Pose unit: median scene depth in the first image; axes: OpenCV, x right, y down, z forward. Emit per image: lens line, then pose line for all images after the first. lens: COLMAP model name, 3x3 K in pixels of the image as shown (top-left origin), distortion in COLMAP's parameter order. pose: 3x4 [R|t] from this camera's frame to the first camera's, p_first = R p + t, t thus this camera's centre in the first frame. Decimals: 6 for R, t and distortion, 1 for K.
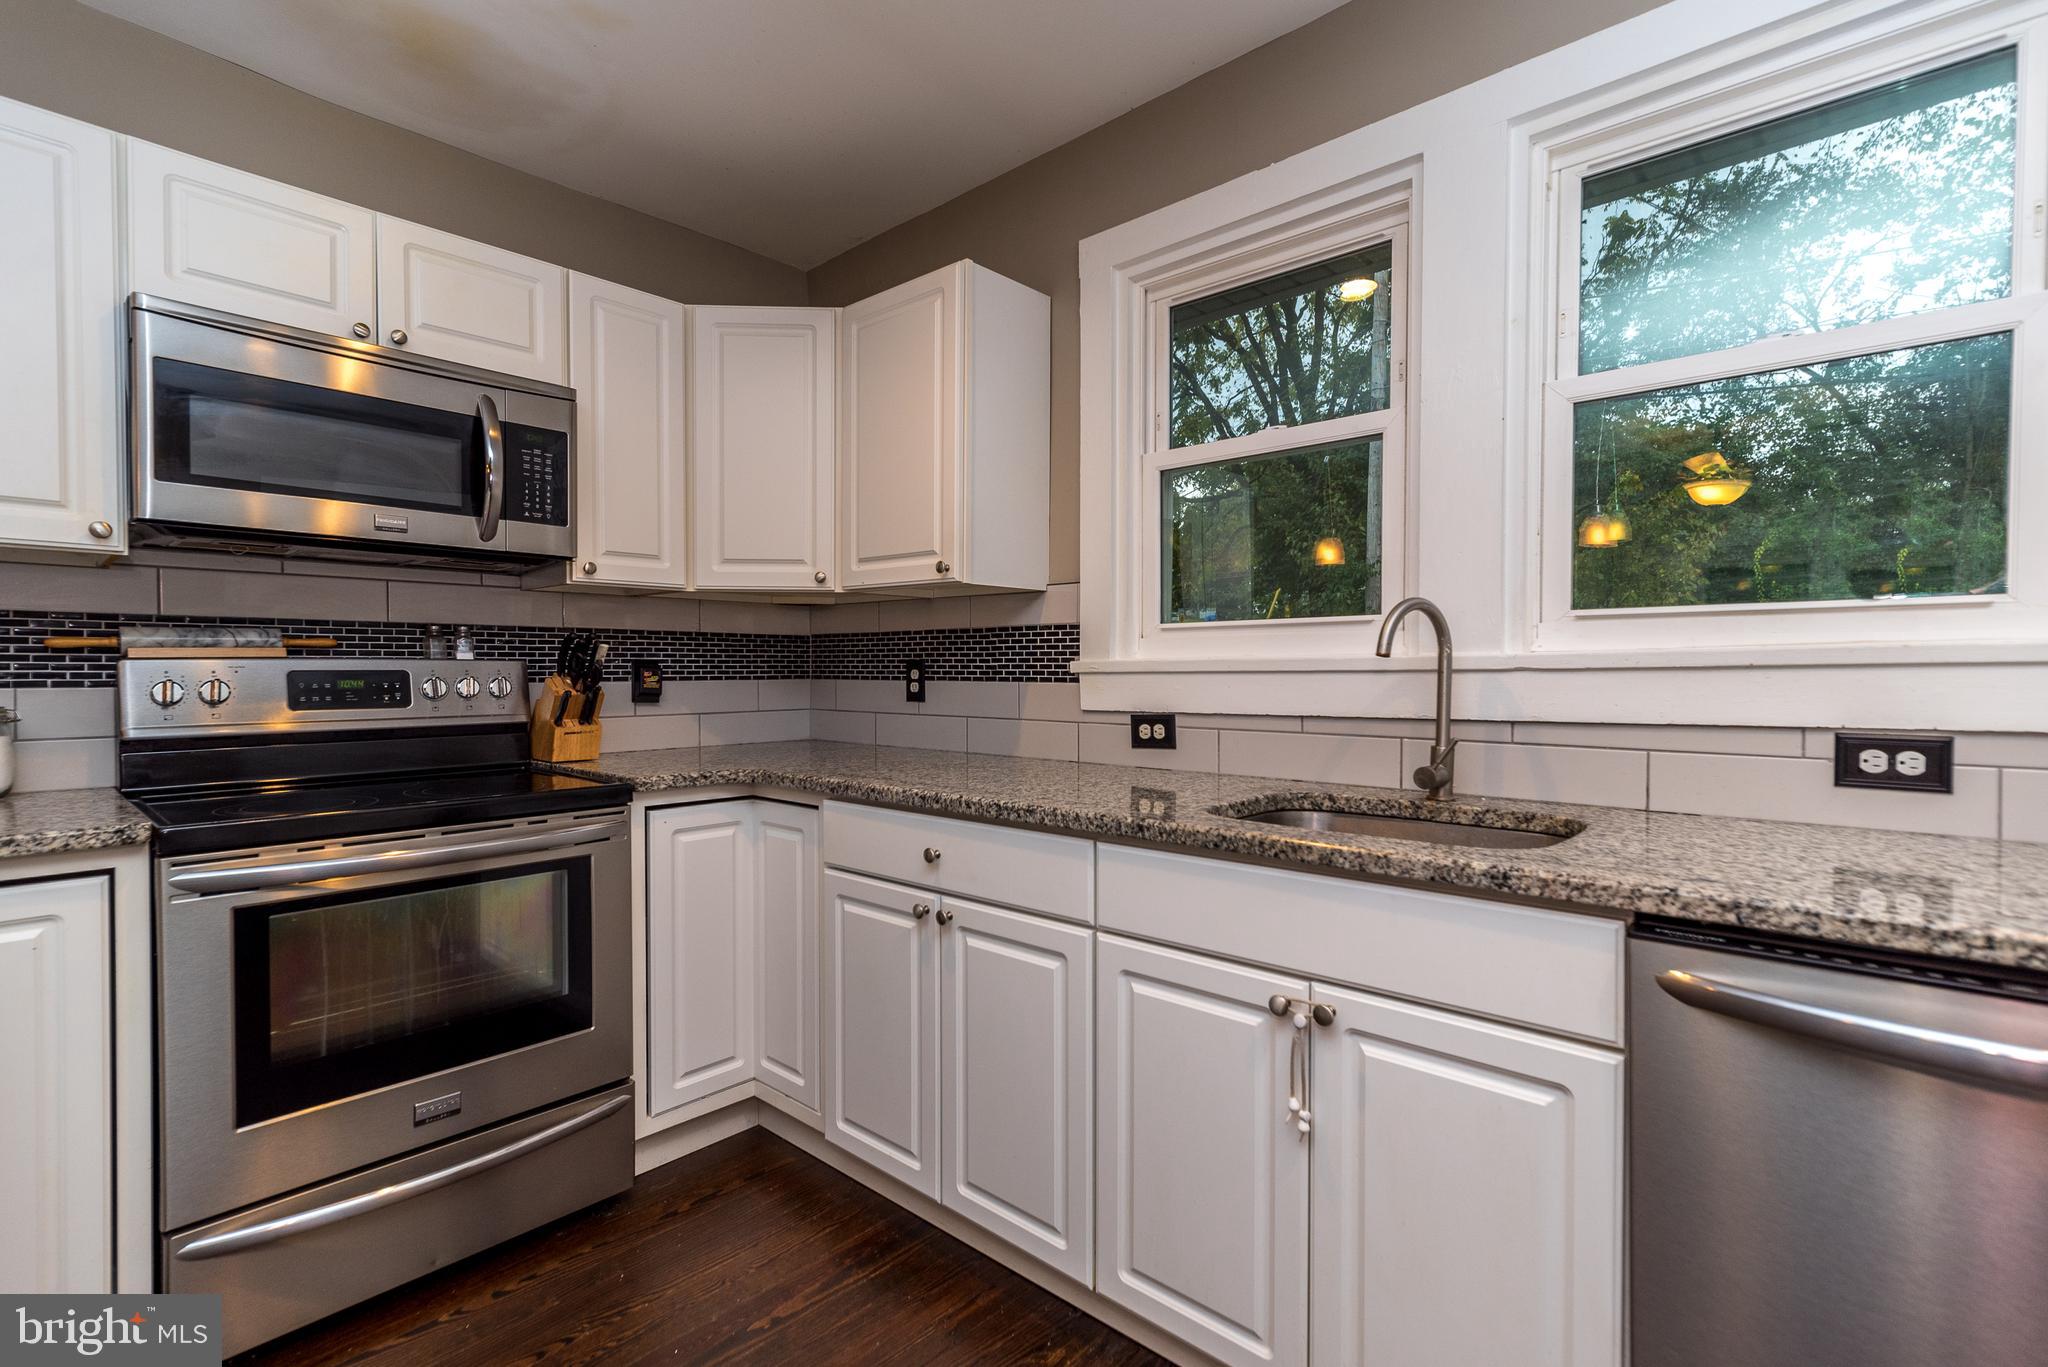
lens RADIAL K [[913.8, 0, 1017.6], [0, 913.8, 685.0], [0, 0, 1]] dist [0.010086, 0.002381]
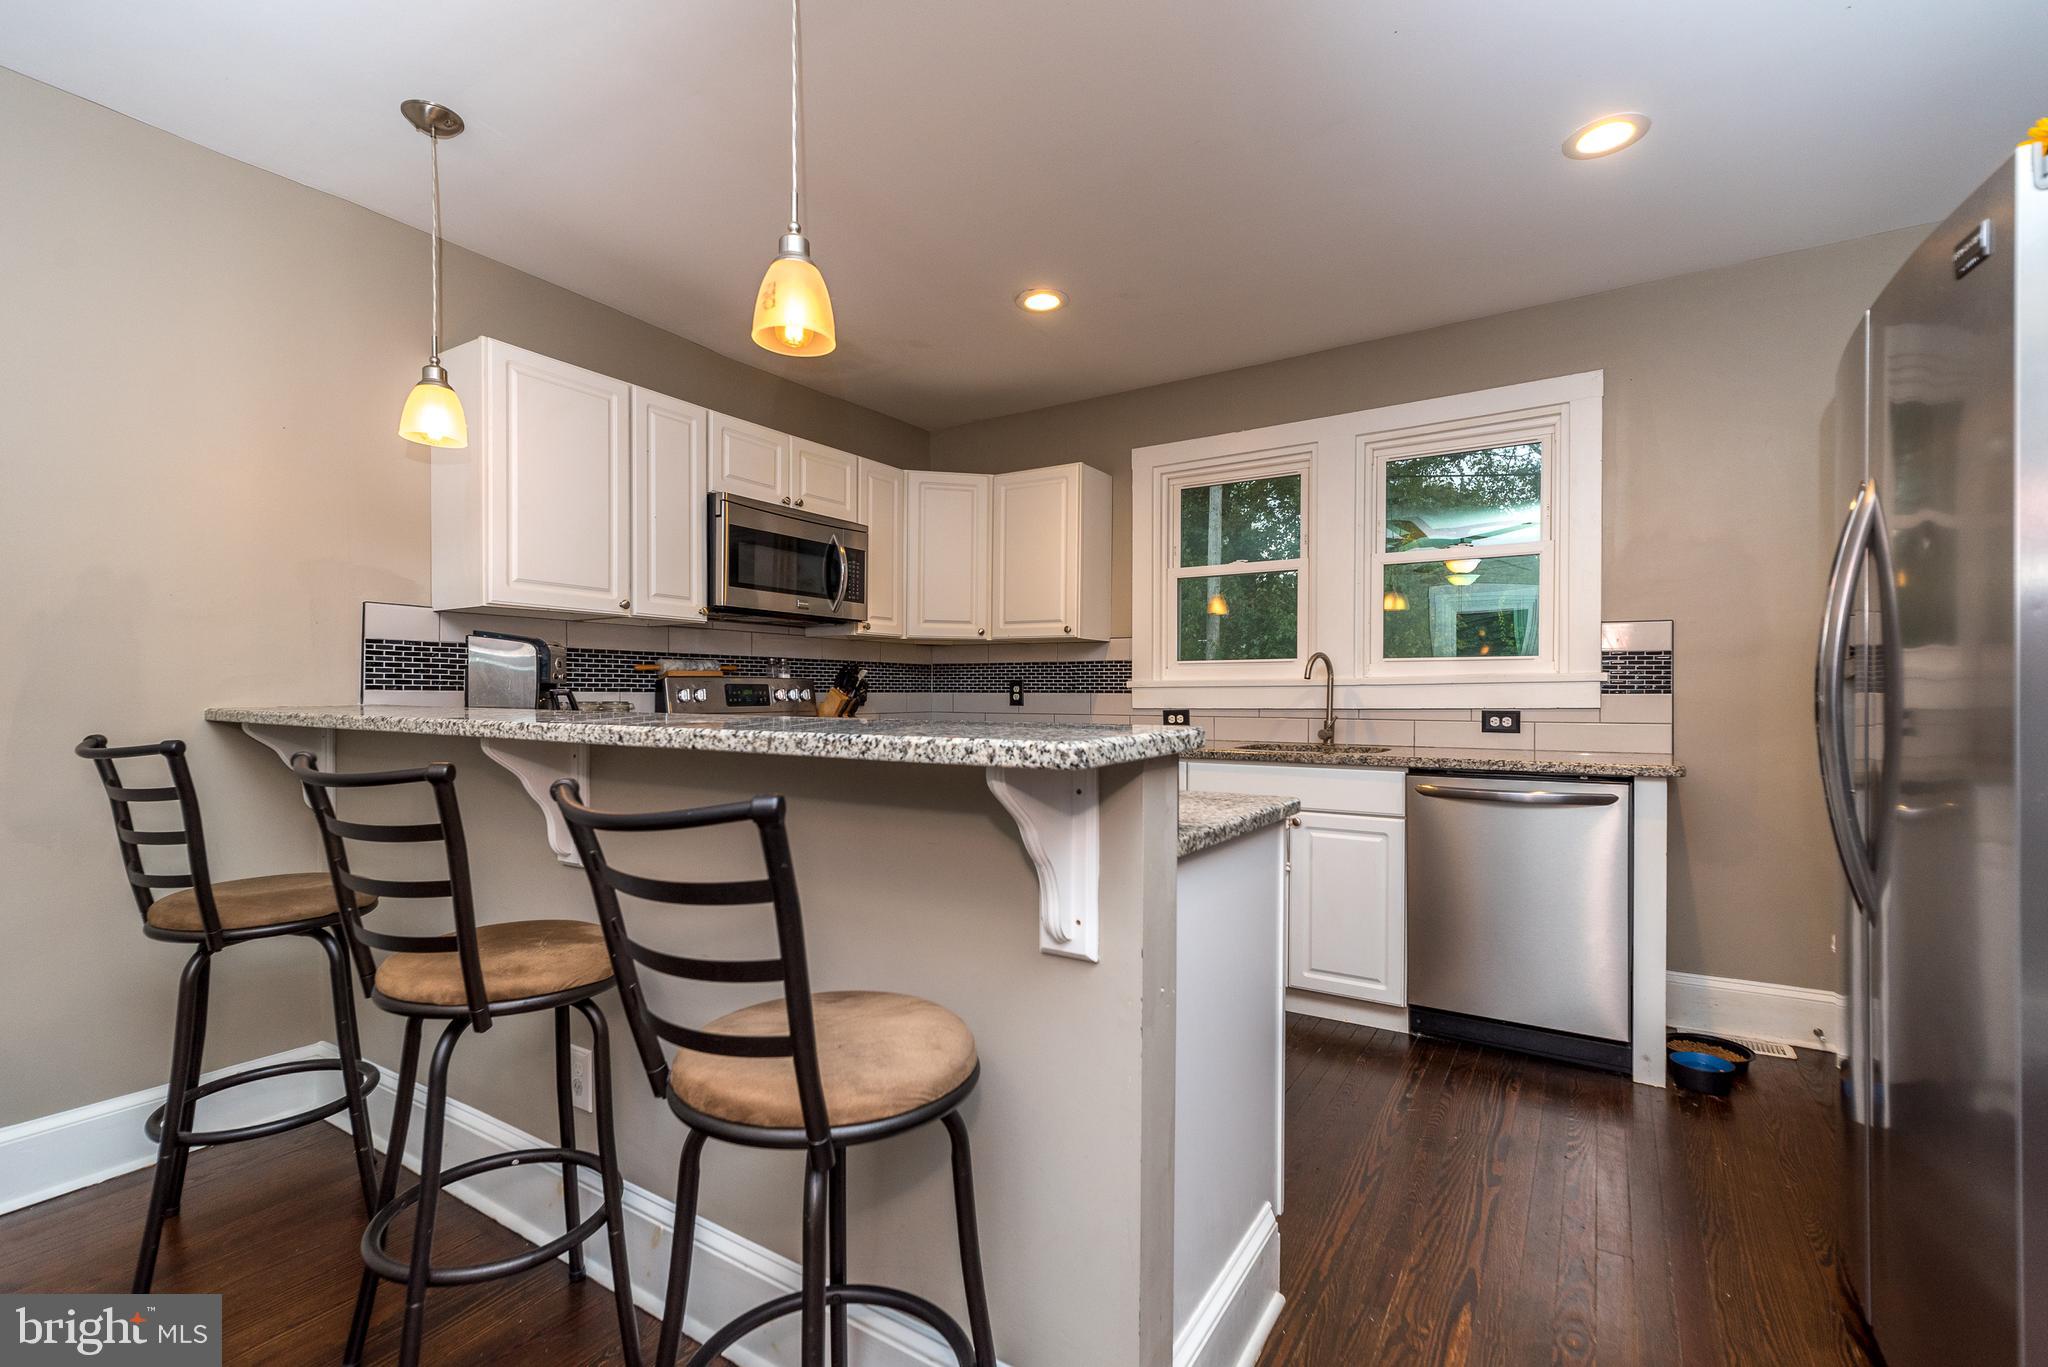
lens RADIAL K [[913.8, 0, 1009.4], [0, 913.8, 705.4], [0, 0, 1]] dist [0.010086, 0.002381]
pose [[0.984442, 0.000010, 0.175708, -0.543767], [0.000666, 0.999993, -0.003785, 0.031700], [-0.175707, 0.003843, 0.984435, -0.819695]]
